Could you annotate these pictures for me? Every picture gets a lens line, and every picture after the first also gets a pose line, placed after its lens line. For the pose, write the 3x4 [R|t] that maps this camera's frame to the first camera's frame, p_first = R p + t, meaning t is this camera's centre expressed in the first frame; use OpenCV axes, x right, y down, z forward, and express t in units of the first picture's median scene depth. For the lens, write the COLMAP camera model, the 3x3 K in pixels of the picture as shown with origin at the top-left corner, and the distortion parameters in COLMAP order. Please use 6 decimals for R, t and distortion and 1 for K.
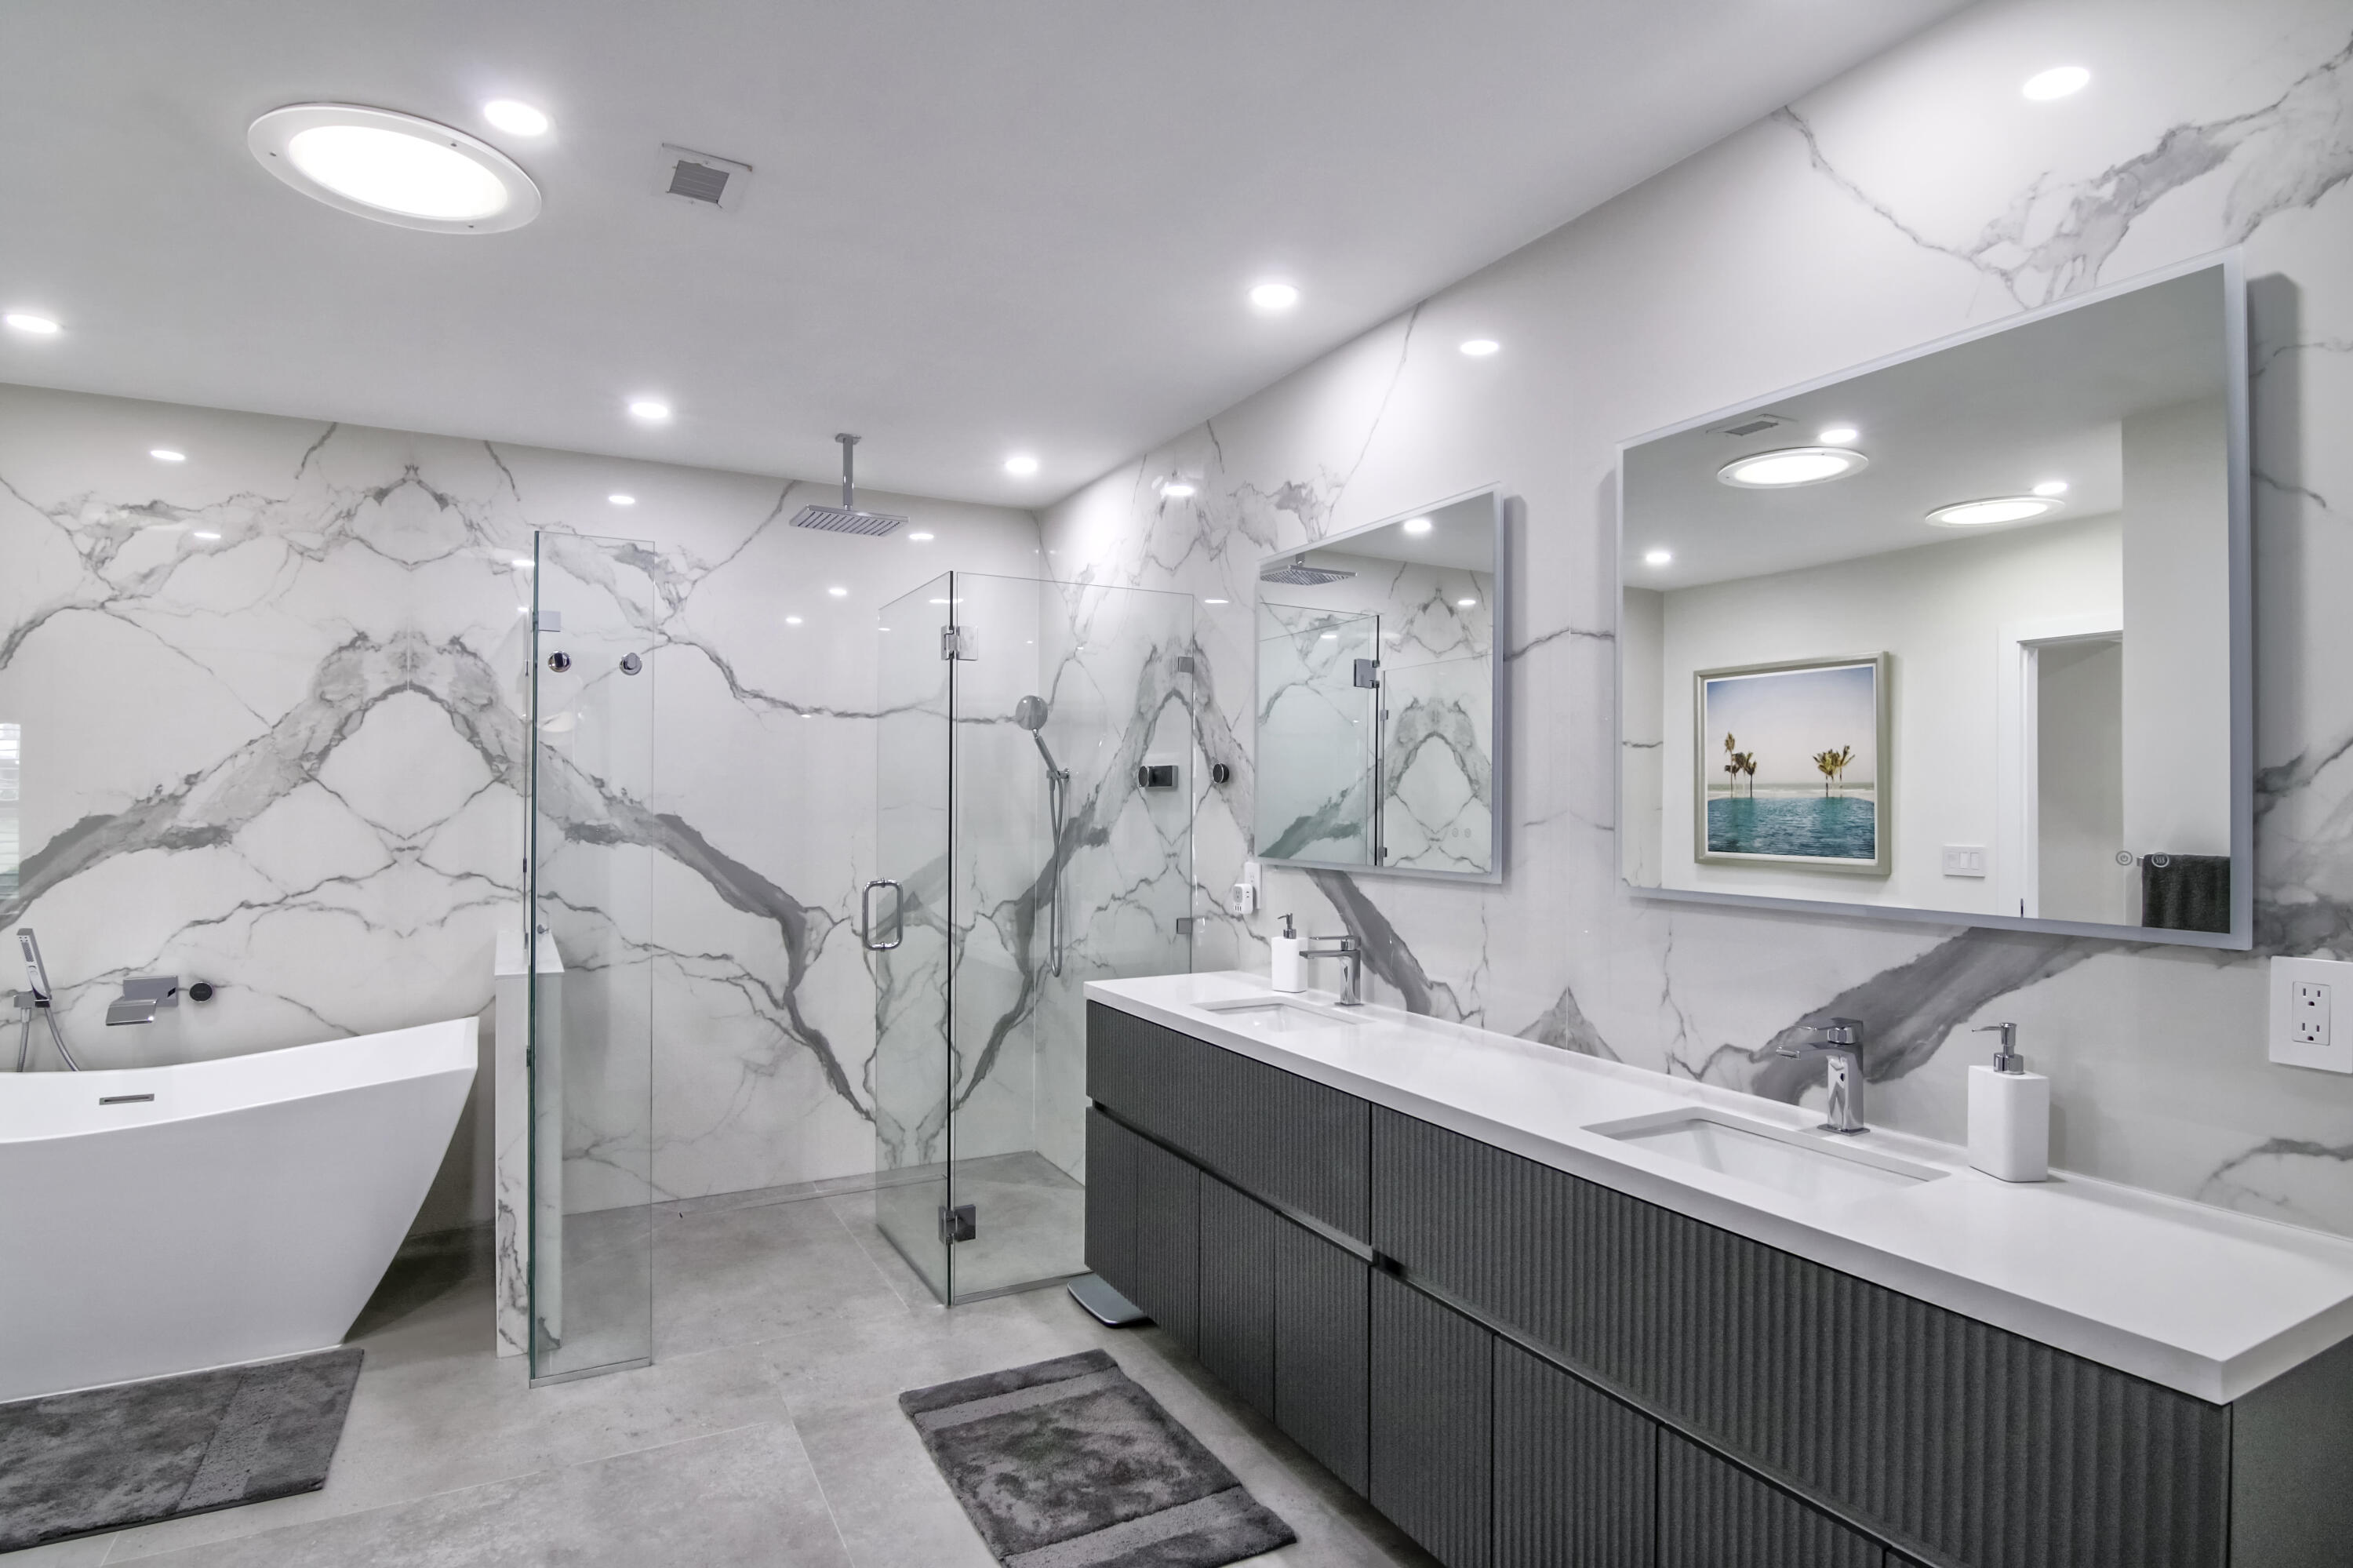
lens RADIAL K [[1214.1, 0, 1192.1], [0, 1214.1, 788.2], [0, 0, 1]] dist [-0.003316, -0.013860]
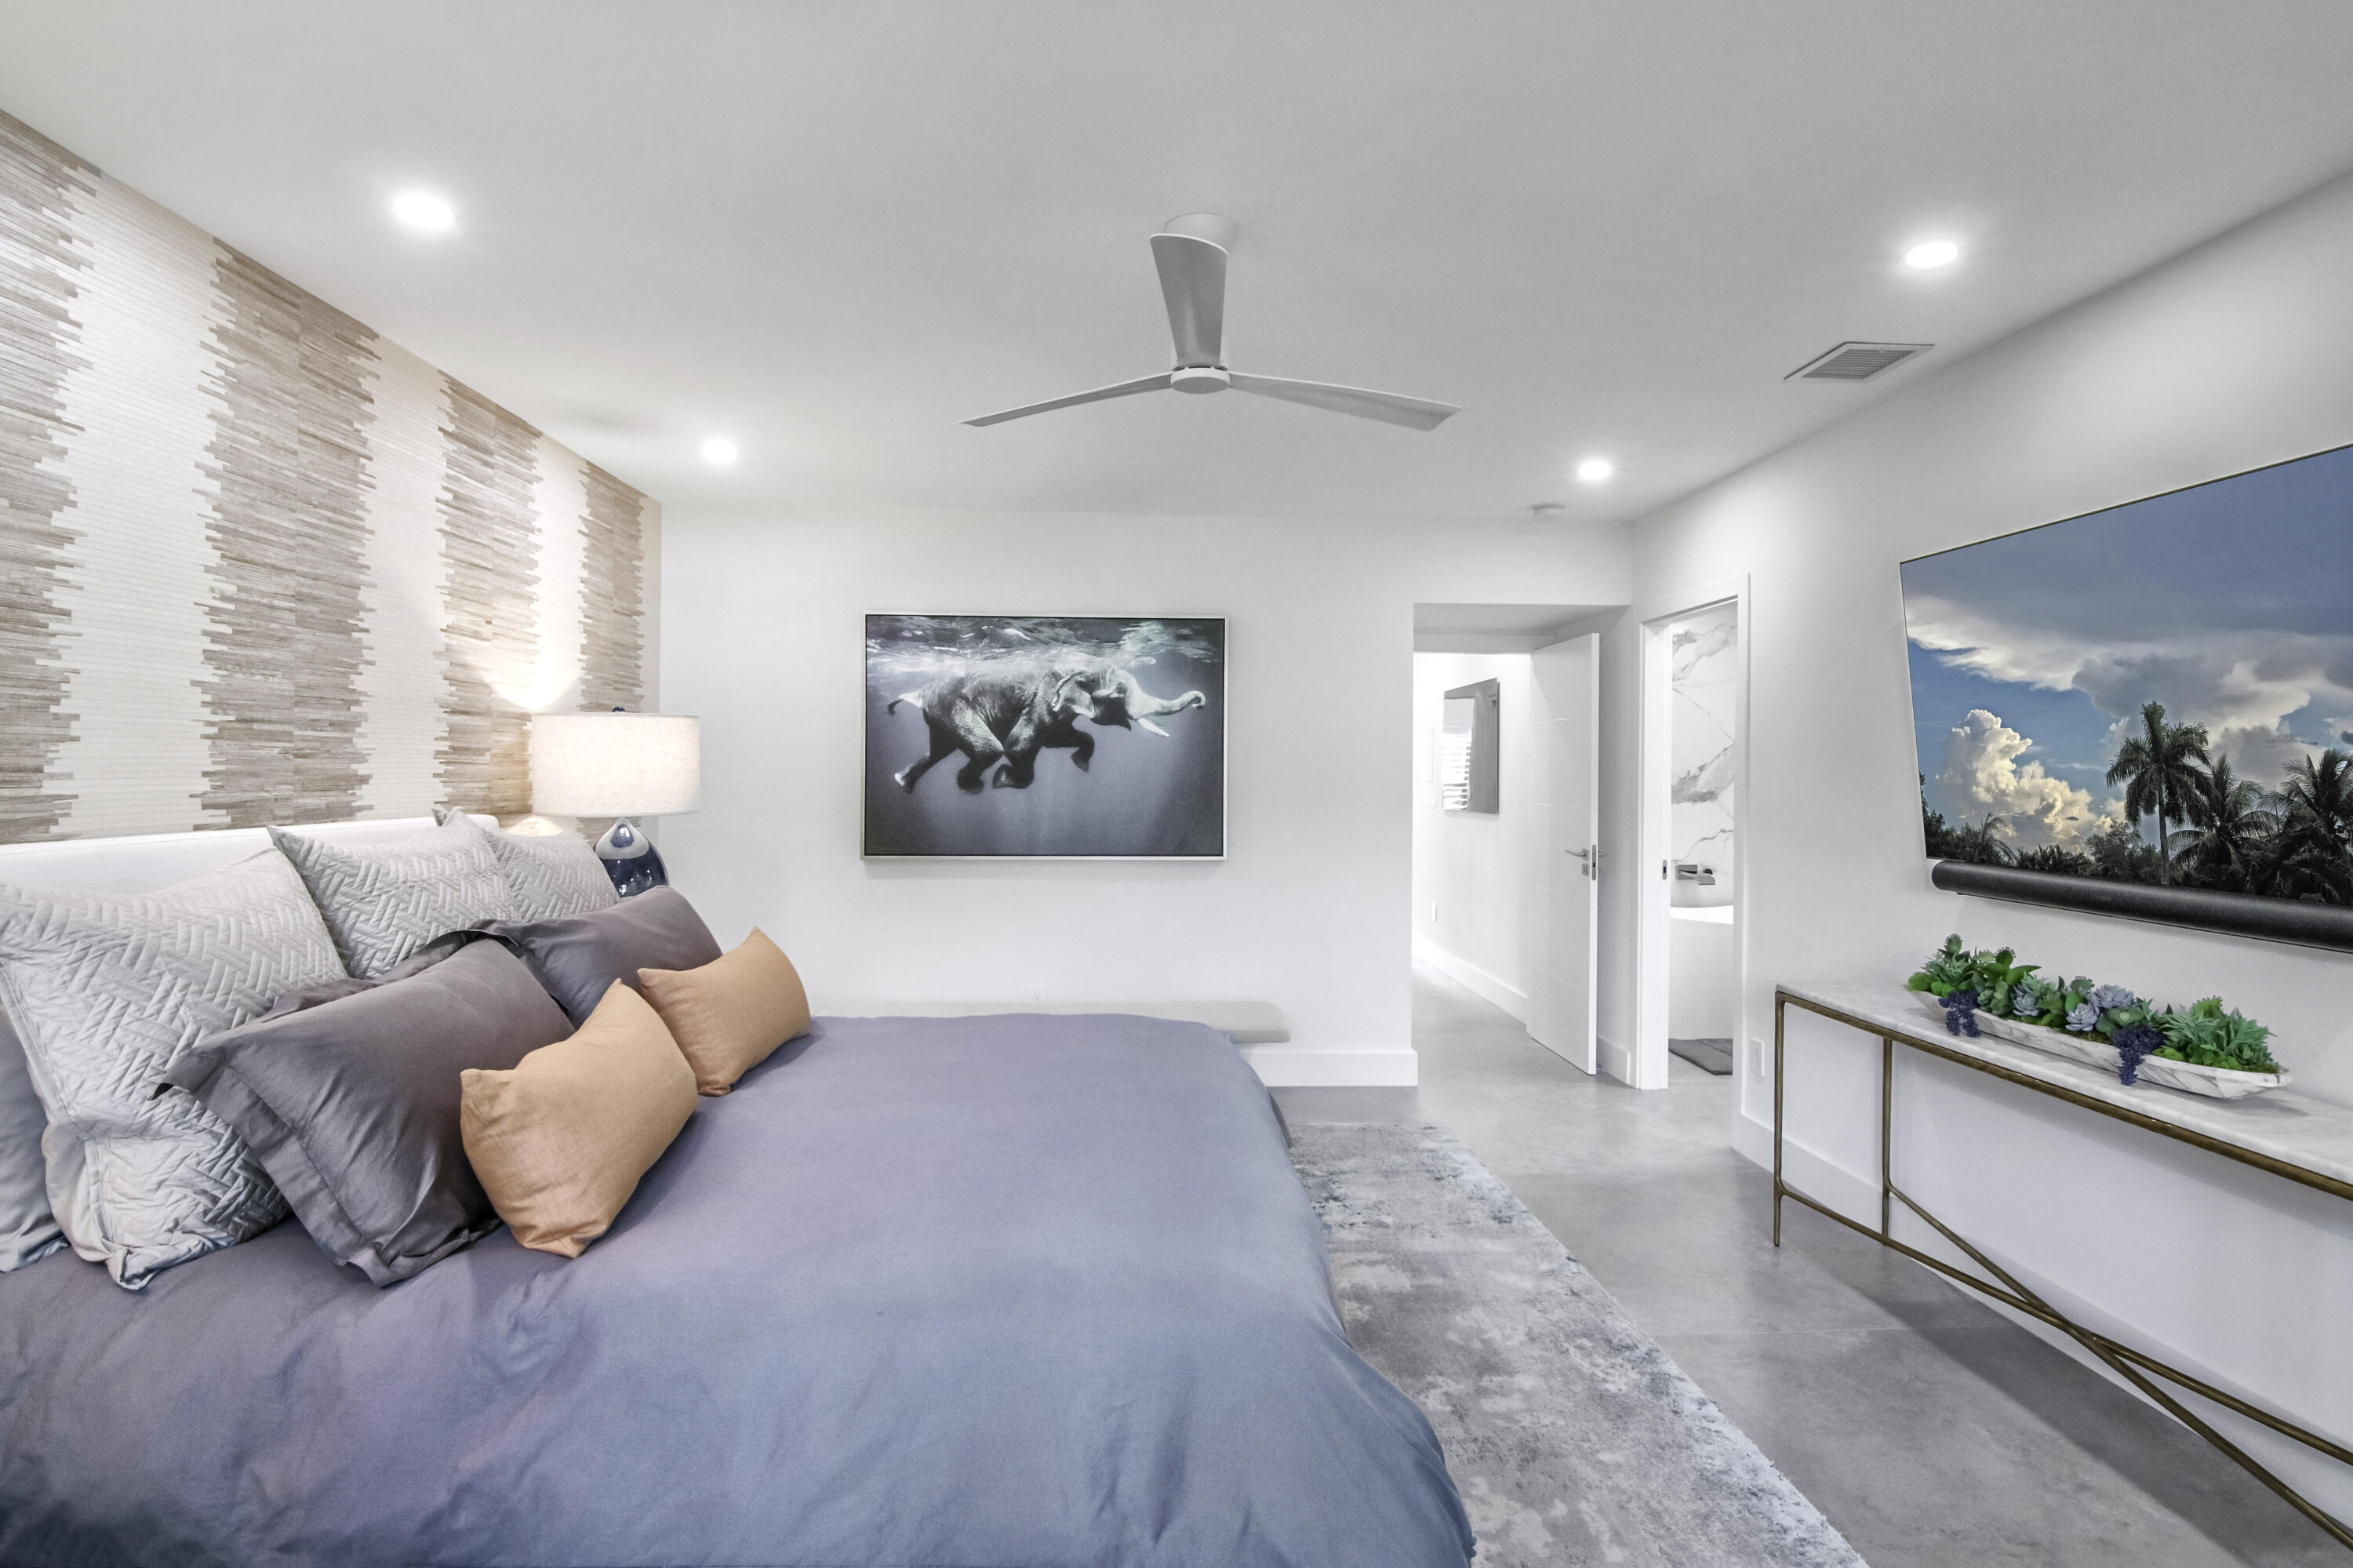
lens RADIAL K [[1214.1, 0, 1174.0], [0, 1214.1, 776.6], [0, 0, 1]] dist [-0.003316, -0.013860]
pose [[0.901495, 0.003487, -0.432775, -0.737913], [0.000187, 0.999964, 0.008447, -0.009906], [0.432789, -0.007696, 0.901462, -1.202634]]
